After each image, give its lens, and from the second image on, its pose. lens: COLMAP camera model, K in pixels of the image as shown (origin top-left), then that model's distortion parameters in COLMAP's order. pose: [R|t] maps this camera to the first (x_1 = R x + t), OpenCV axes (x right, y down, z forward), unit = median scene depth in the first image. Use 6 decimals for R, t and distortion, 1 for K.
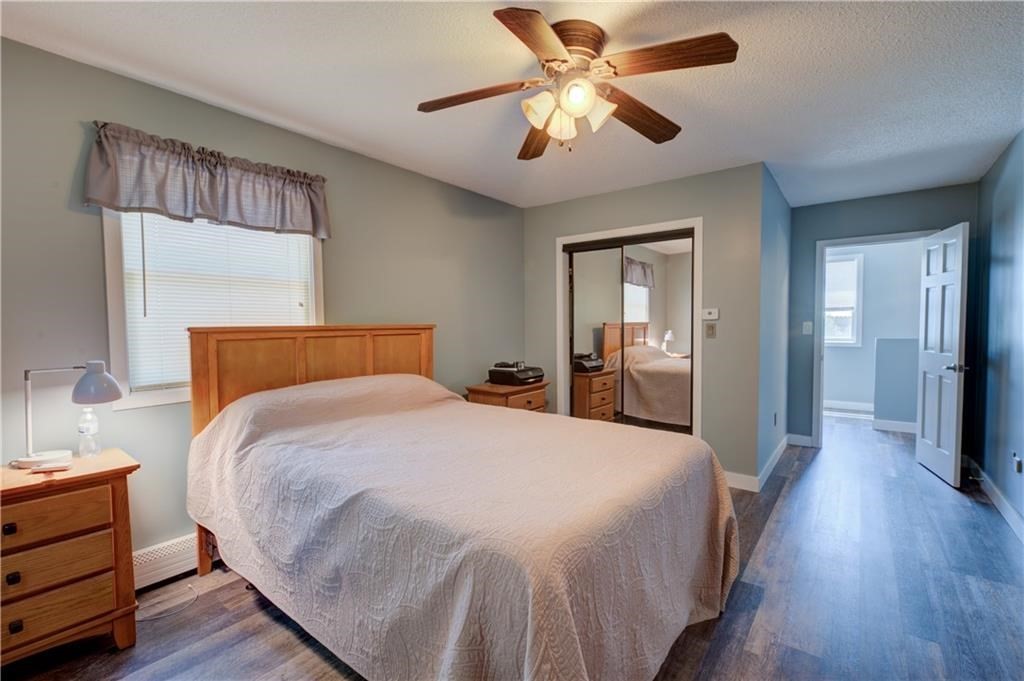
lens RADIAL K [[462.2, 0, 502.8], [0, 462.2, 340.5], [0, 0, 1]] dist [0.003615, -0.002352]
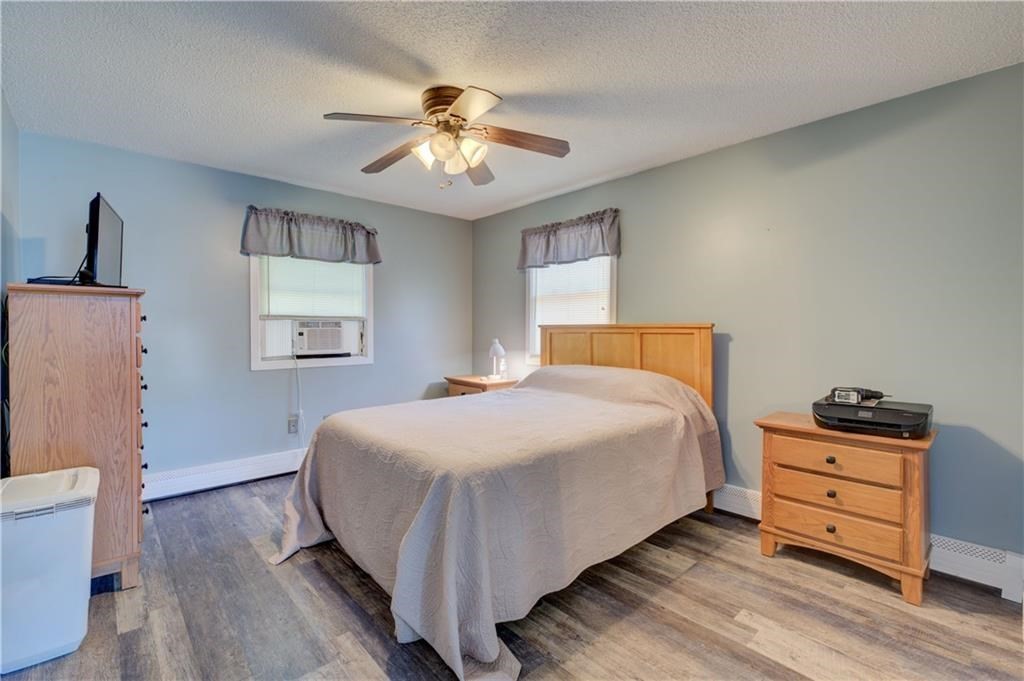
lens RADIAL K [[462.2, 0, 502.7], [0, 462.2, 334.6], [0, 0, 1]] dist [0.003615, -0.002352]
pose [[-0.190565, 0.023886, -0.981384, 1.064669], [-0.031909, 0.999025, 0.030511, -0.038088], [0.981156, 0.037129, -0.189617, 1.096175]]
